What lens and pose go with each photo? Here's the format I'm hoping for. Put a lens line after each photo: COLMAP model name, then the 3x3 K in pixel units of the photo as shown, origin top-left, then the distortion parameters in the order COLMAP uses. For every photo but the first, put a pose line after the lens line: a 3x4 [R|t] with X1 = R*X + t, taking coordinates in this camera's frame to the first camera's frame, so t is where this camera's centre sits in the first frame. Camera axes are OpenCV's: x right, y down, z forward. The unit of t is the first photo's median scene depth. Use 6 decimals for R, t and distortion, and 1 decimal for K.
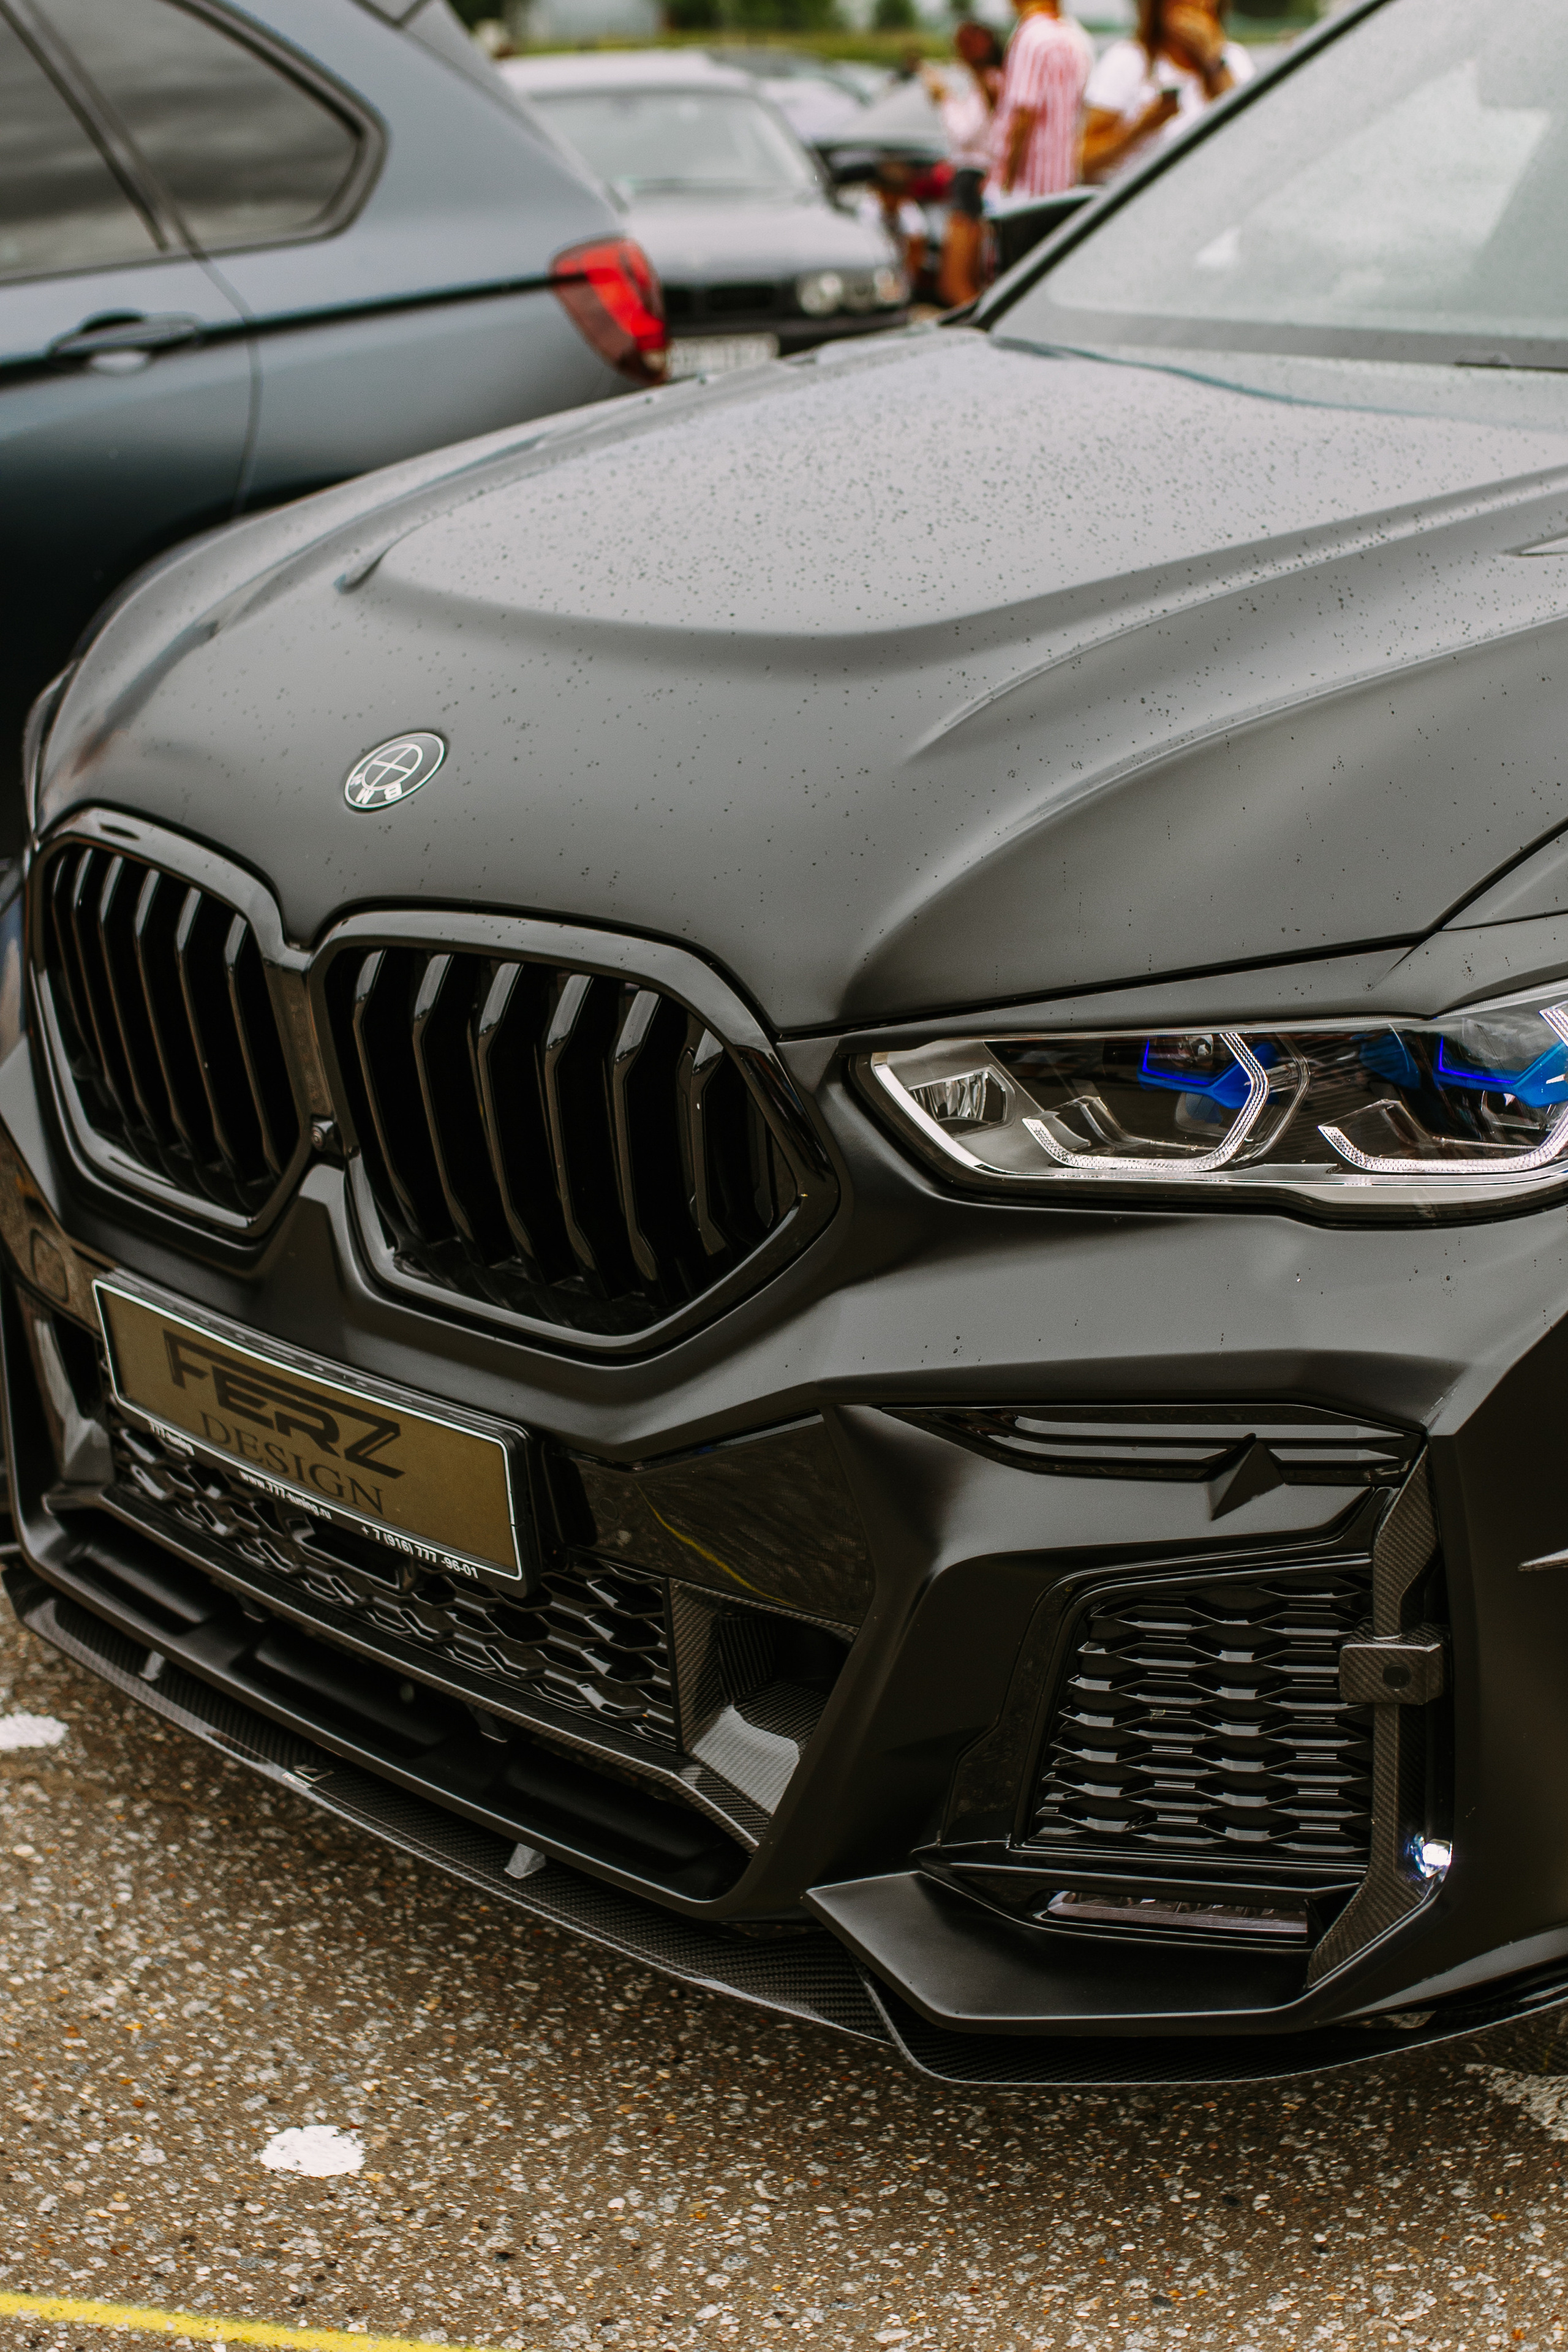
lens RADIAL K [[3641.1, 0, 787.0], [0, 3641.1, 1189.9], [0, 0, 1]] dist [-0.035596, 0.000000]
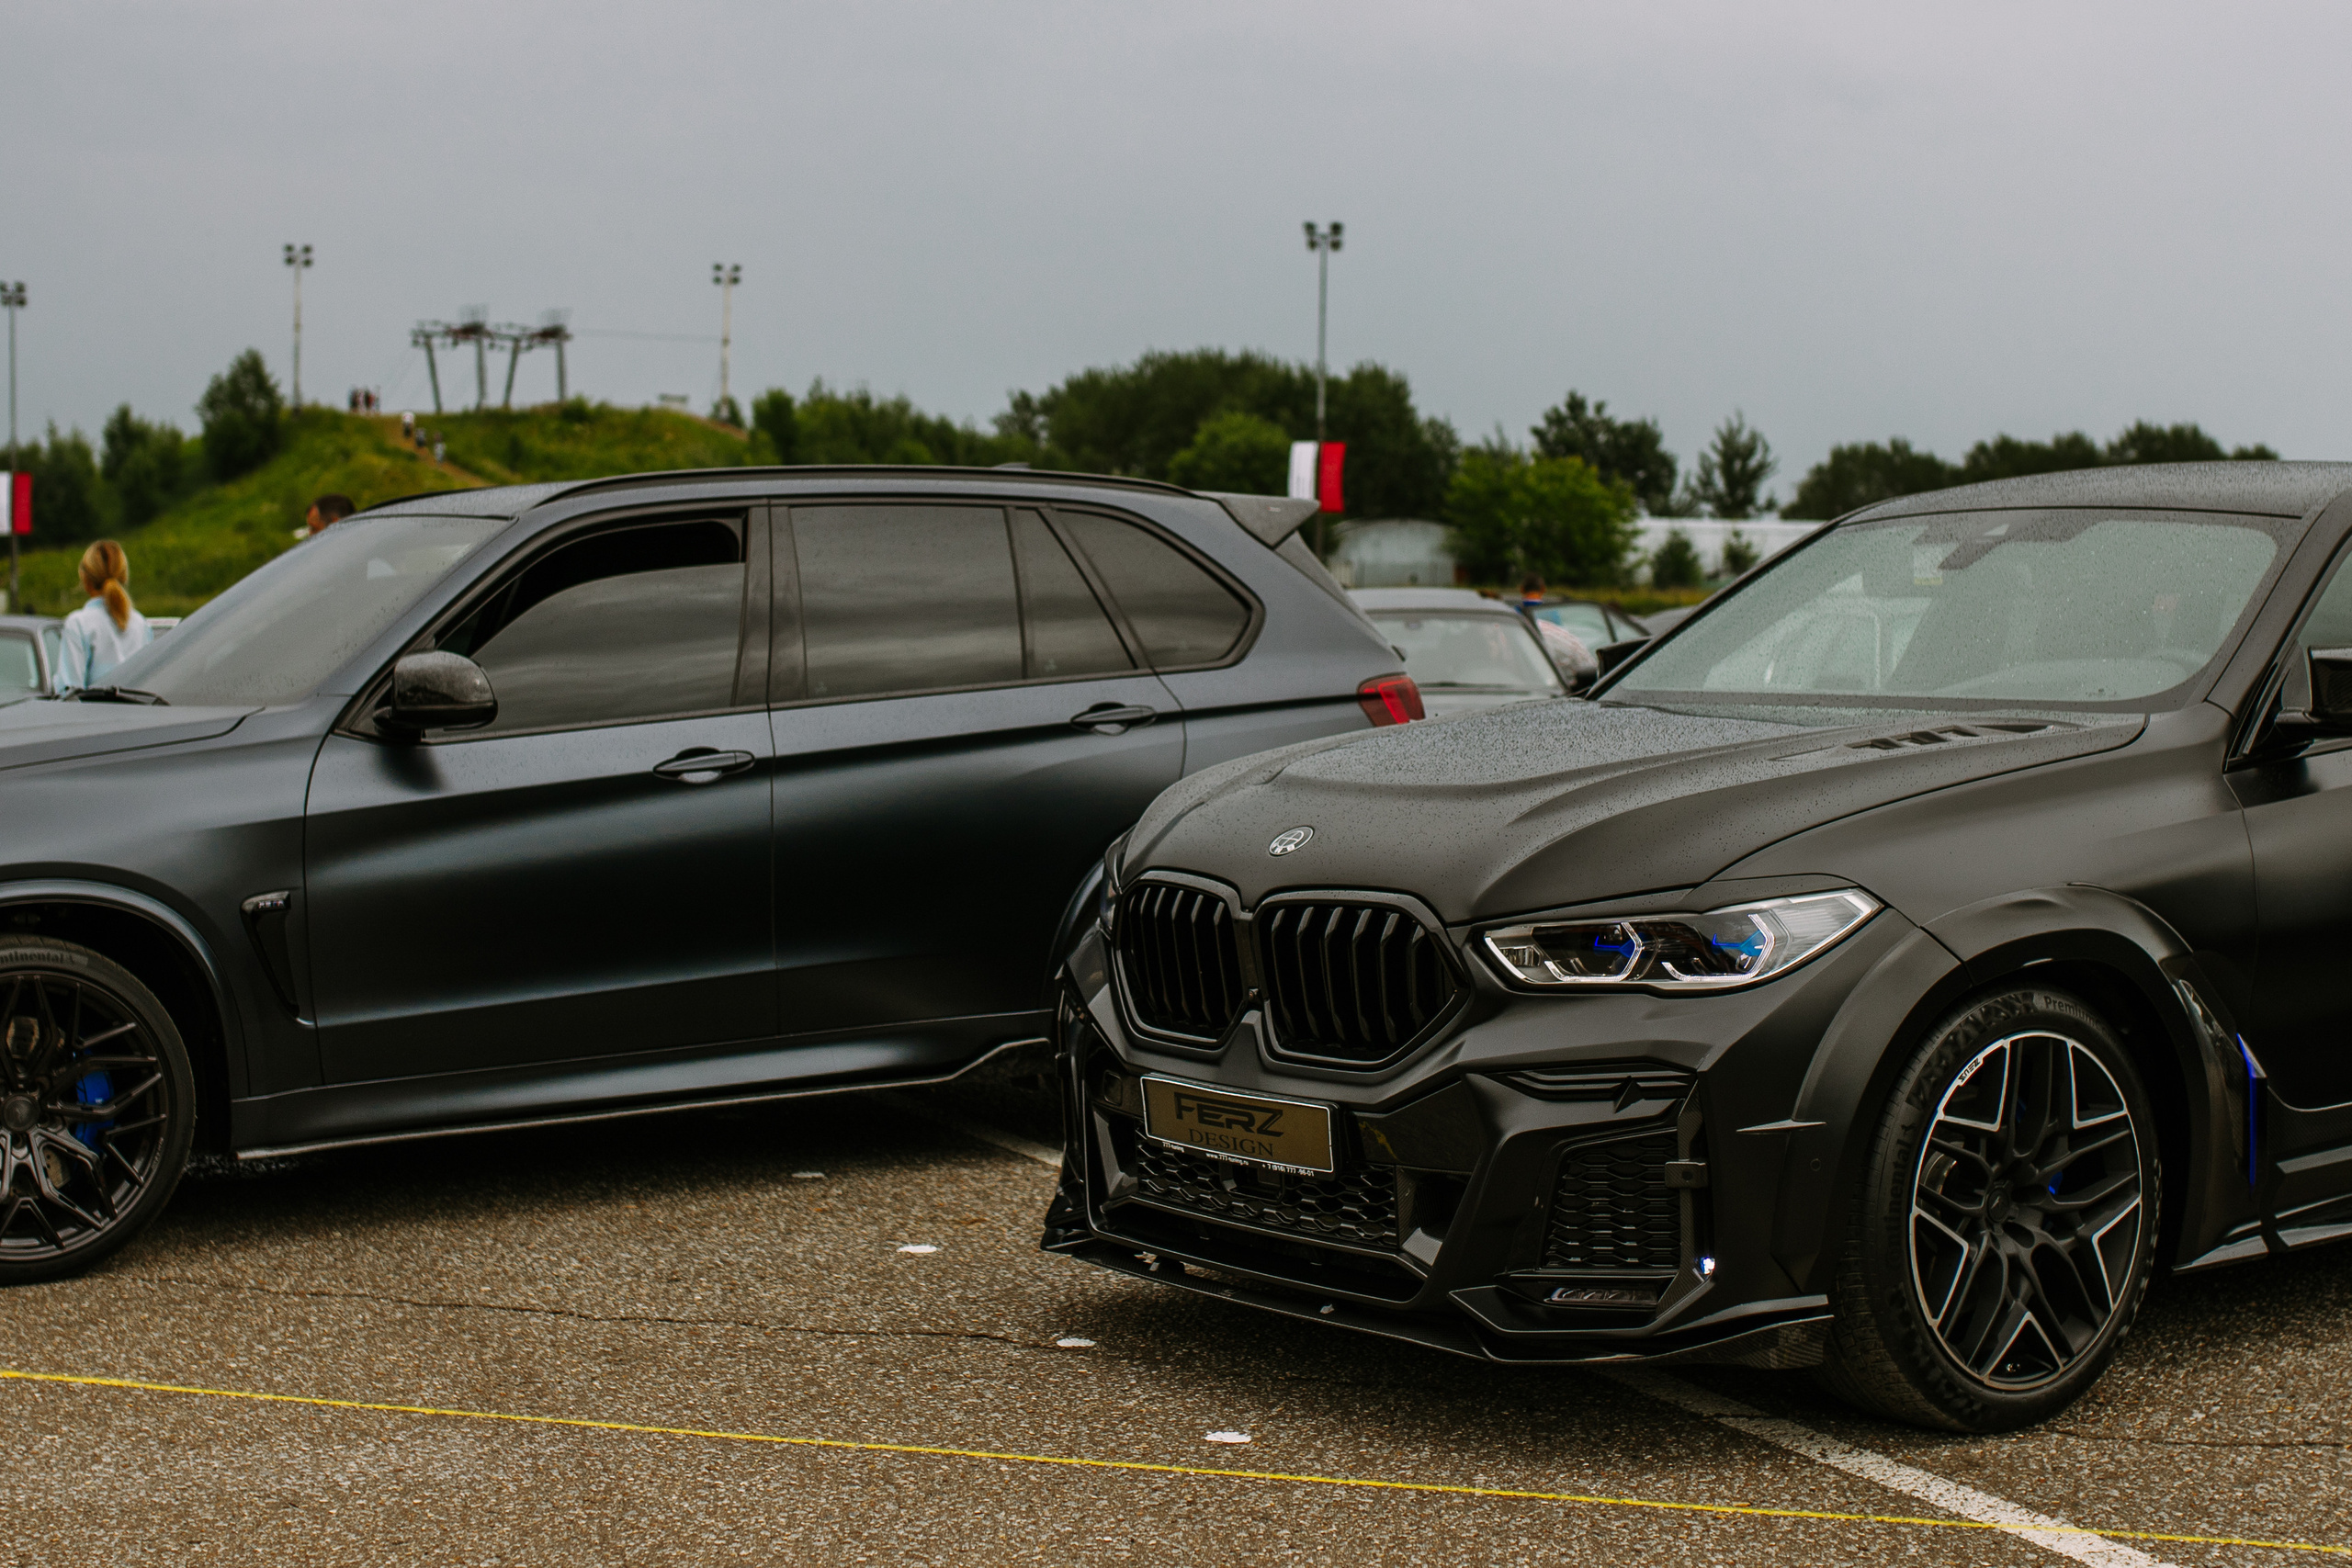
lens RADIAL K [[3640.7, 0, 1181.6], [0, 3640.7, 774.7], [0, 0, 1]] dist [-0.035596, 0.000000]
pose [[0.994009, 0.023061, -0.106838, 0.075464], [-0.049375, 0.966805, -0.250700, 0.457852], [0.097510, 0.254473, 0.962151, -1.341671]]
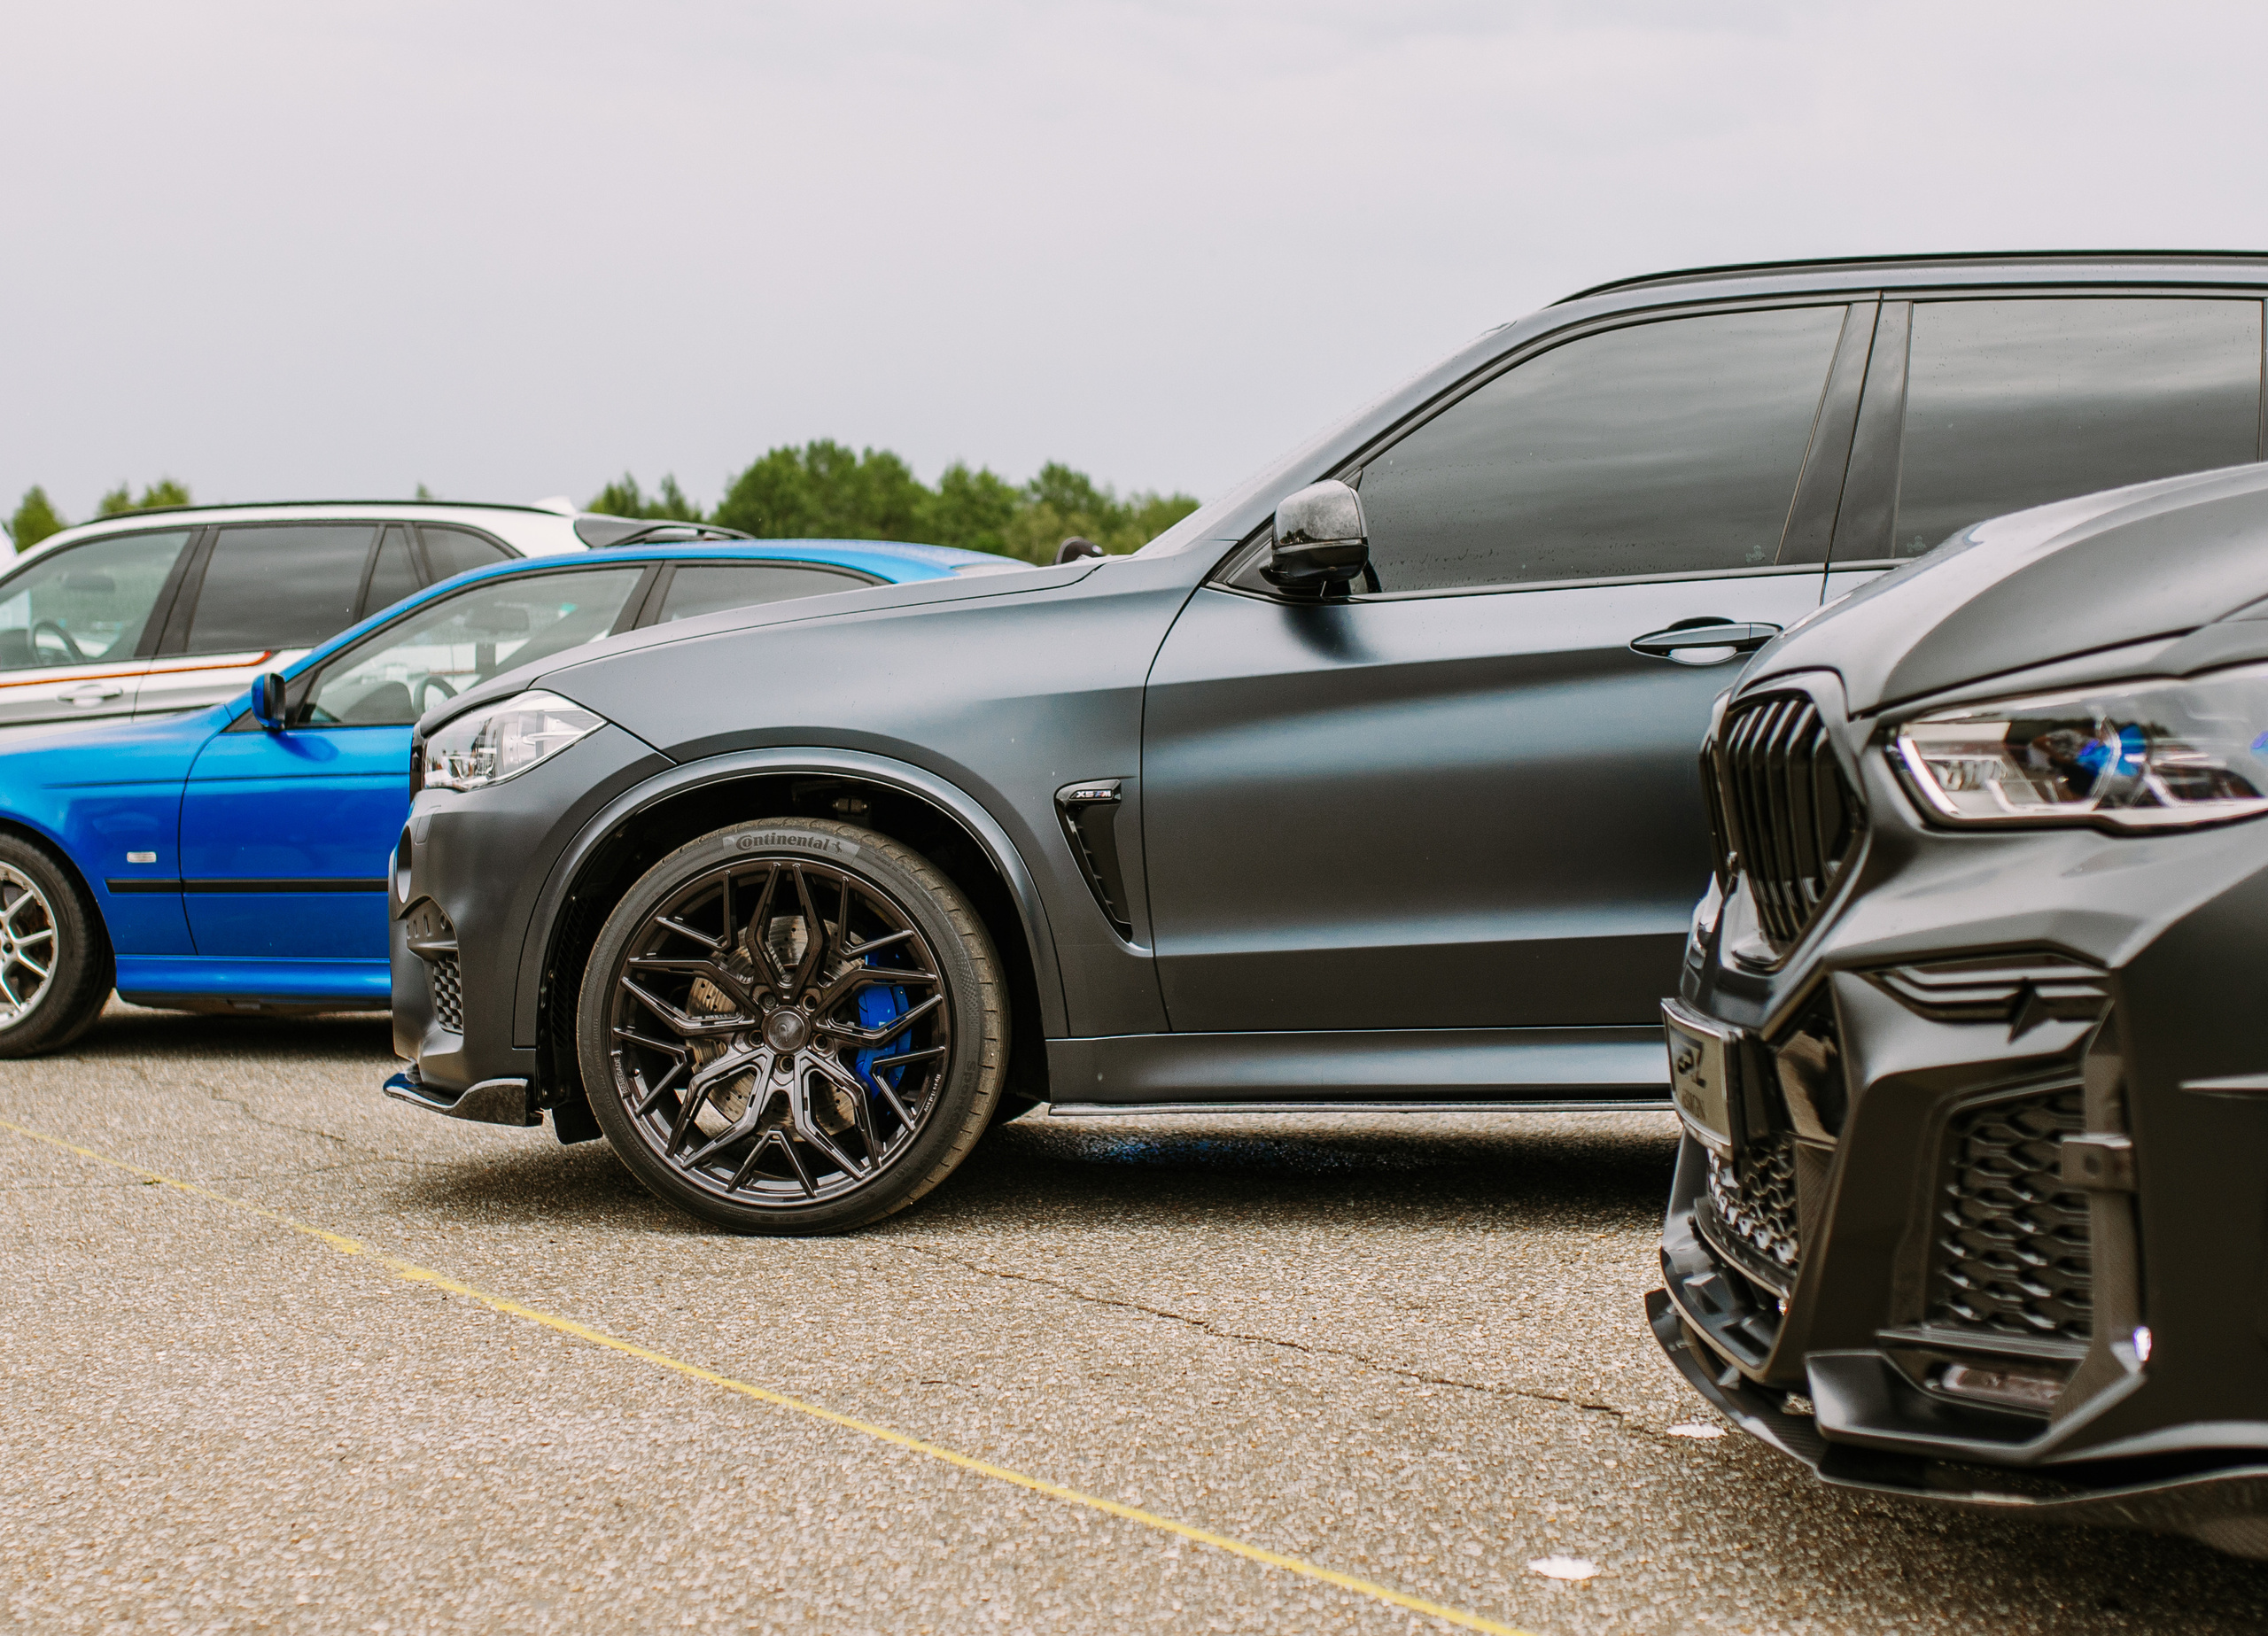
lens RADIAL K [[3792.1, 0, 1134.8], [0, 3792.1, 815.8], [0, 0, 1]] dist [-0.055833, 0.000000]
pose [[0.708046, 0.037710, -0.705158, 0.790670], [-0.233869, 0.954743, -0.183770, 0.310285], [0.666315, 0.295032, 0.684821, -0.178451]]
